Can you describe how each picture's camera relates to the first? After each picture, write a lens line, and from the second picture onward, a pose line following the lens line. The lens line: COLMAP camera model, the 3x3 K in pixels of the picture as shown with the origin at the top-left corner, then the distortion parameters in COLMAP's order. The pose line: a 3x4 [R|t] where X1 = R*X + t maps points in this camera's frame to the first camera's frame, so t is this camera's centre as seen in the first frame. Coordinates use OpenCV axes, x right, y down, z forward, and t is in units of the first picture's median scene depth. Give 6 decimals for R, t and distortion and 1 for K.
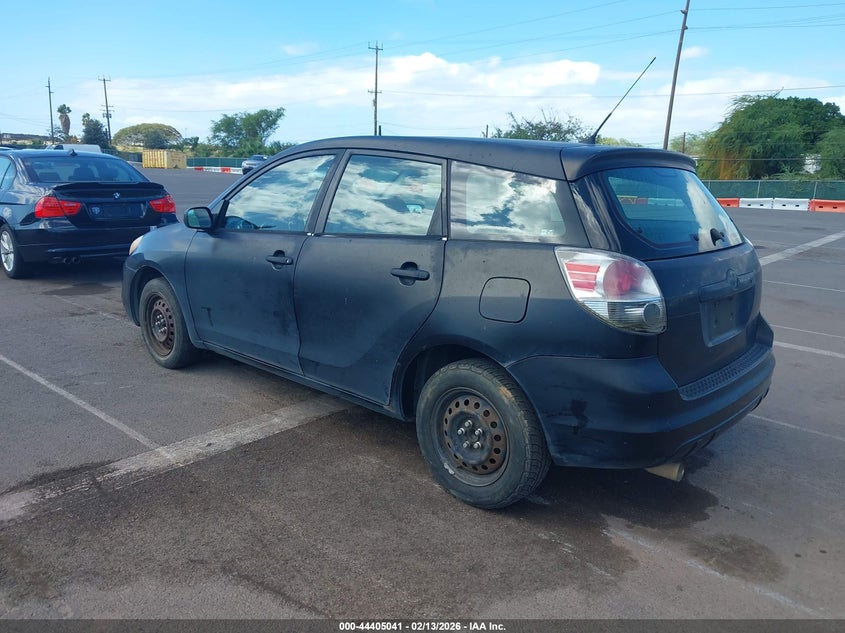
lens RADIAL K [[663.5, 0, 422.5], [0, 663.5, 316.5], [0, 0, 1]] dist [0.009708, 0.002051]
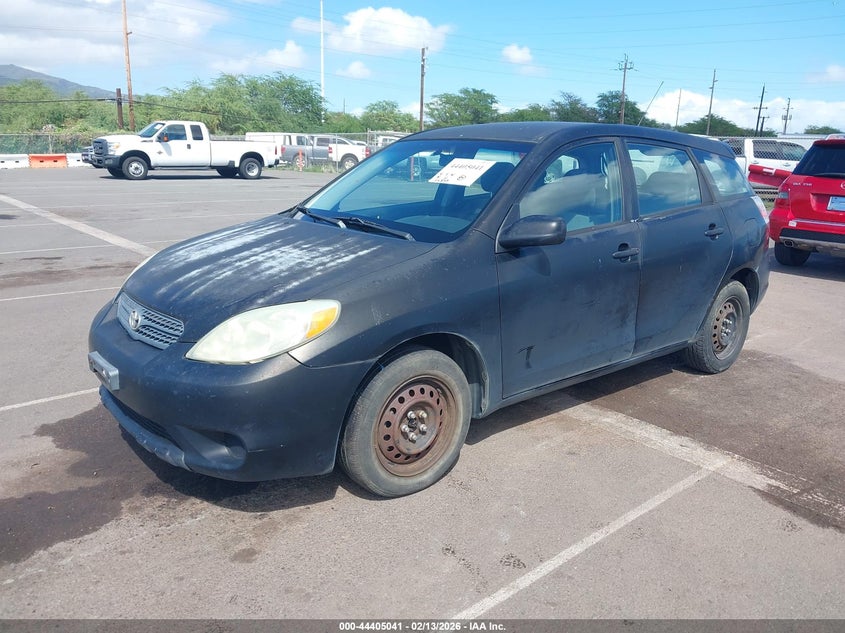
lens RADIAL K [[692.5, 0, 422.5], [0, 692.5, 316.5], [0, 0, 1]] dist [0.013598, 0.013622]
pose [[0.115383, -0.265510, 0.957179, -1.516572], [0.193919, 0.951095, 0.240446, -0.363527], [-0.974209, 0.157872, 0.161227, 1.381620]]
